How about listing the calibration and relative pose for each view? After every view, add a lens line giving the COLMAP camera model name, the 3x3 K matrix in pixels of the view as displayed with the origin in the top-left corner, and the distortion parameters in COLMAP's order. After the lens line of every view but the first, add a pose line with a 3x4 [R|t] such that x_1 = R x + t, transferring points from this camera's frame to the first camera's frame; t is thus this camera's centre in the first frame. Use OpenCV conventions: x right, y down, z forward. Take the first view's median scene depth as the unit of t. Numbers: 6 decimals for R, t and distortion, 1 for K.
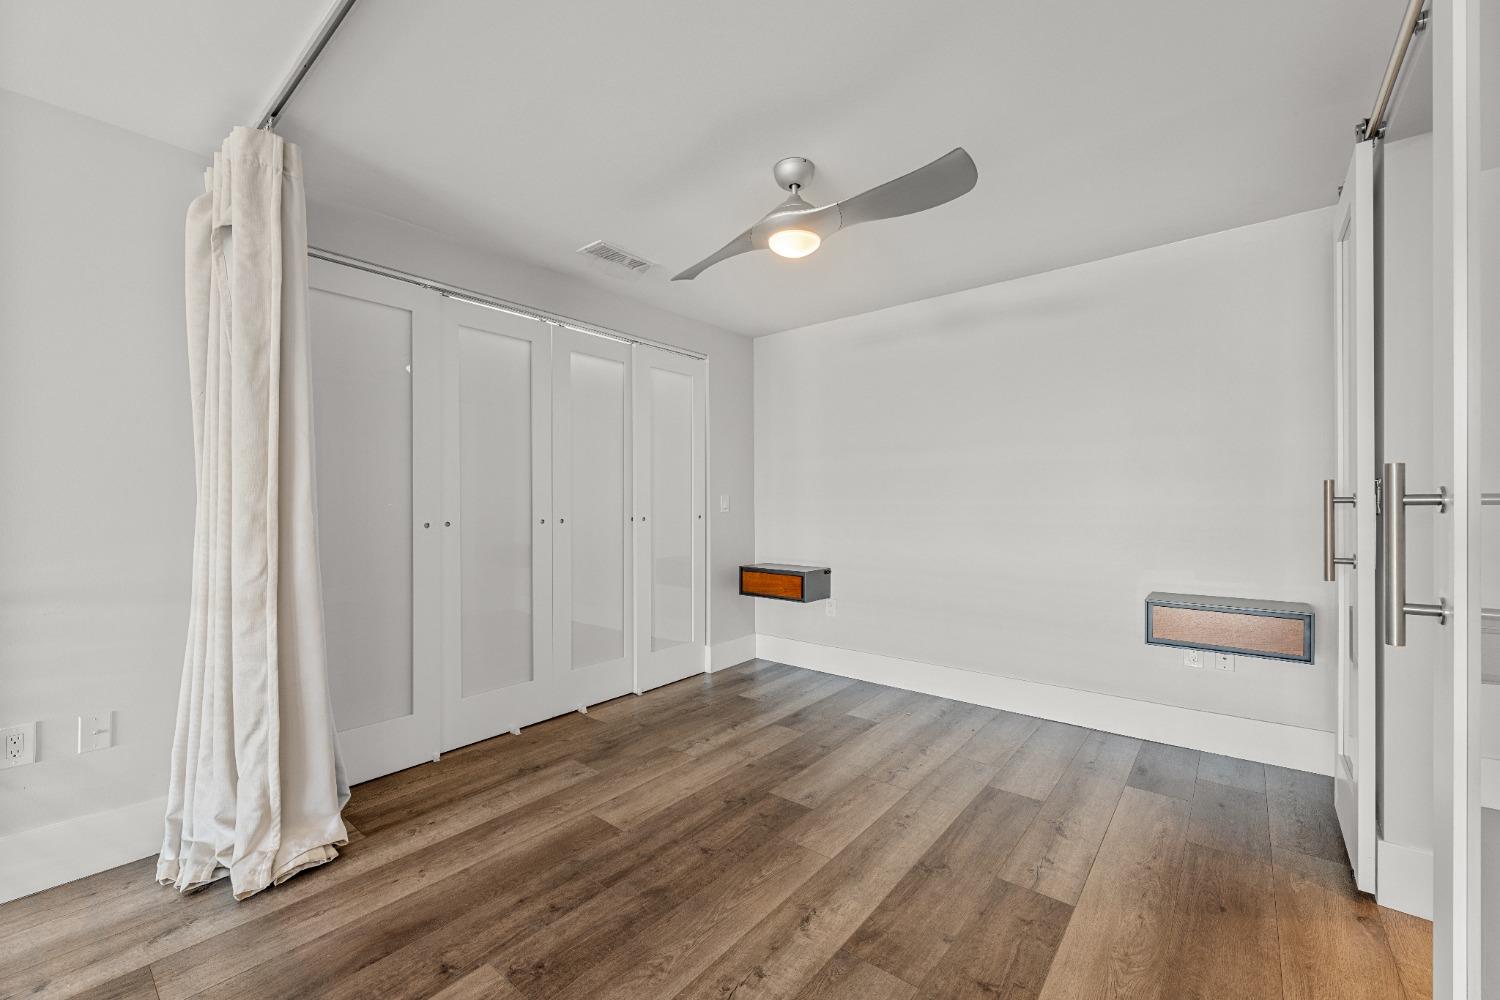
lens RADIAL K [[607.8, 0, 758.6], [0, 607.8, 503.7], [0, 0, 1]] dist [0.004167, -0.000536]
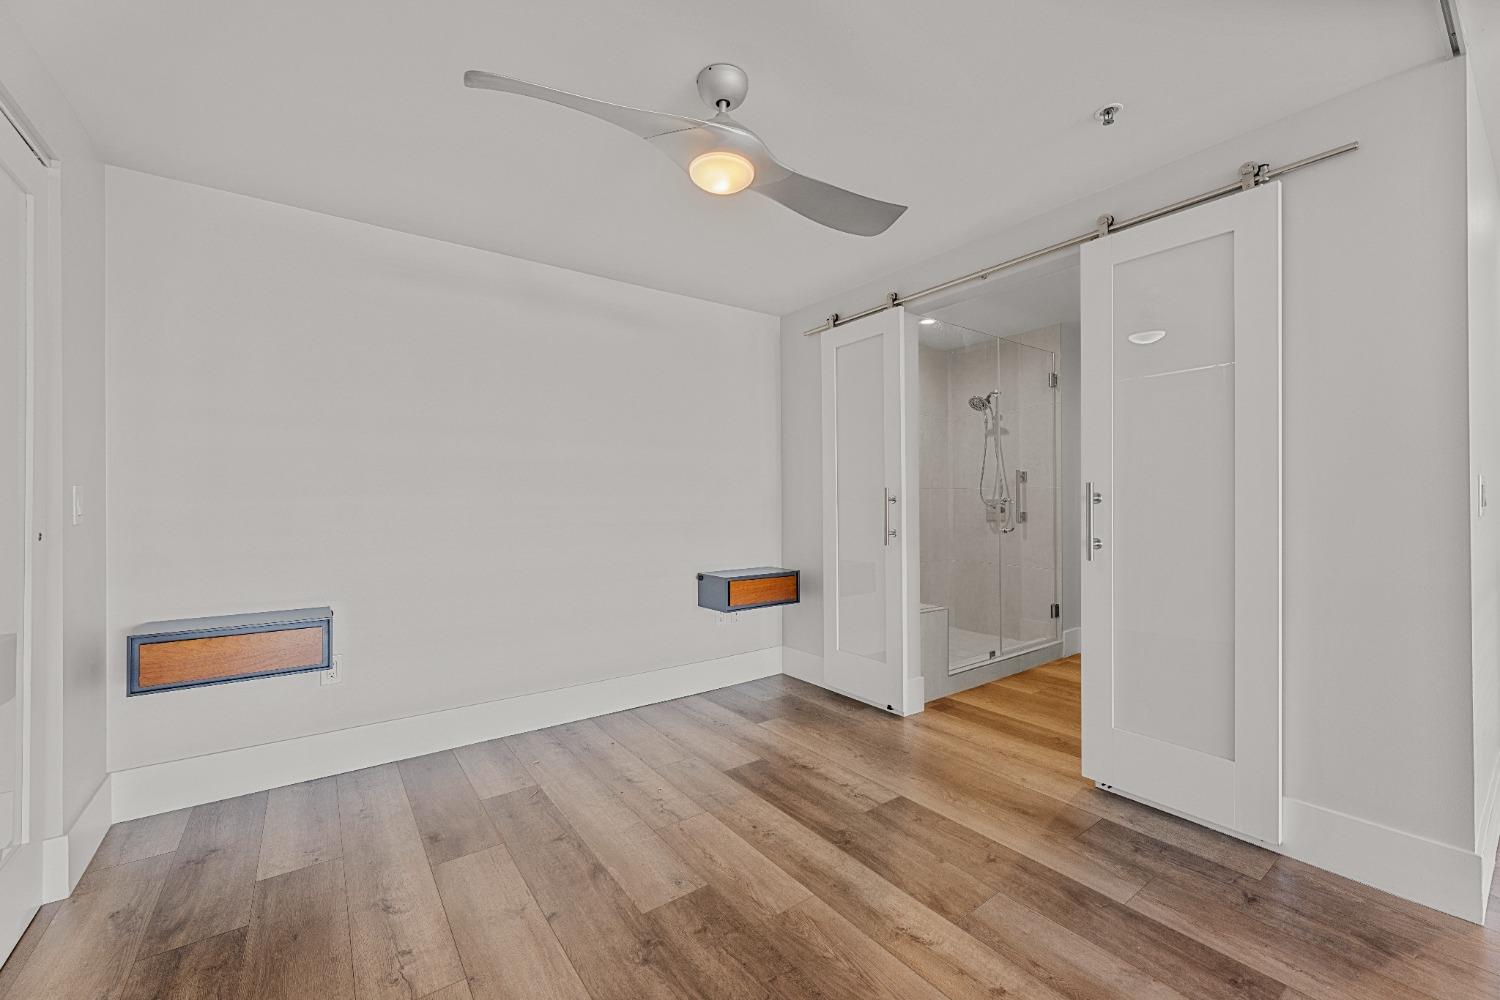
lens RADIAL K [[607.8, 0, 749.1], [0, 607.8, 494.2], [0, 0, 1]] dist [0.004167, -0.000536]
pose [[0.248263, 0.012280, 0.968615, -0.540412], [0.005634, 0.999884, -0.014121, 0.002353], [-0.968676, 0.008963, 0.248165, 0.596799]]
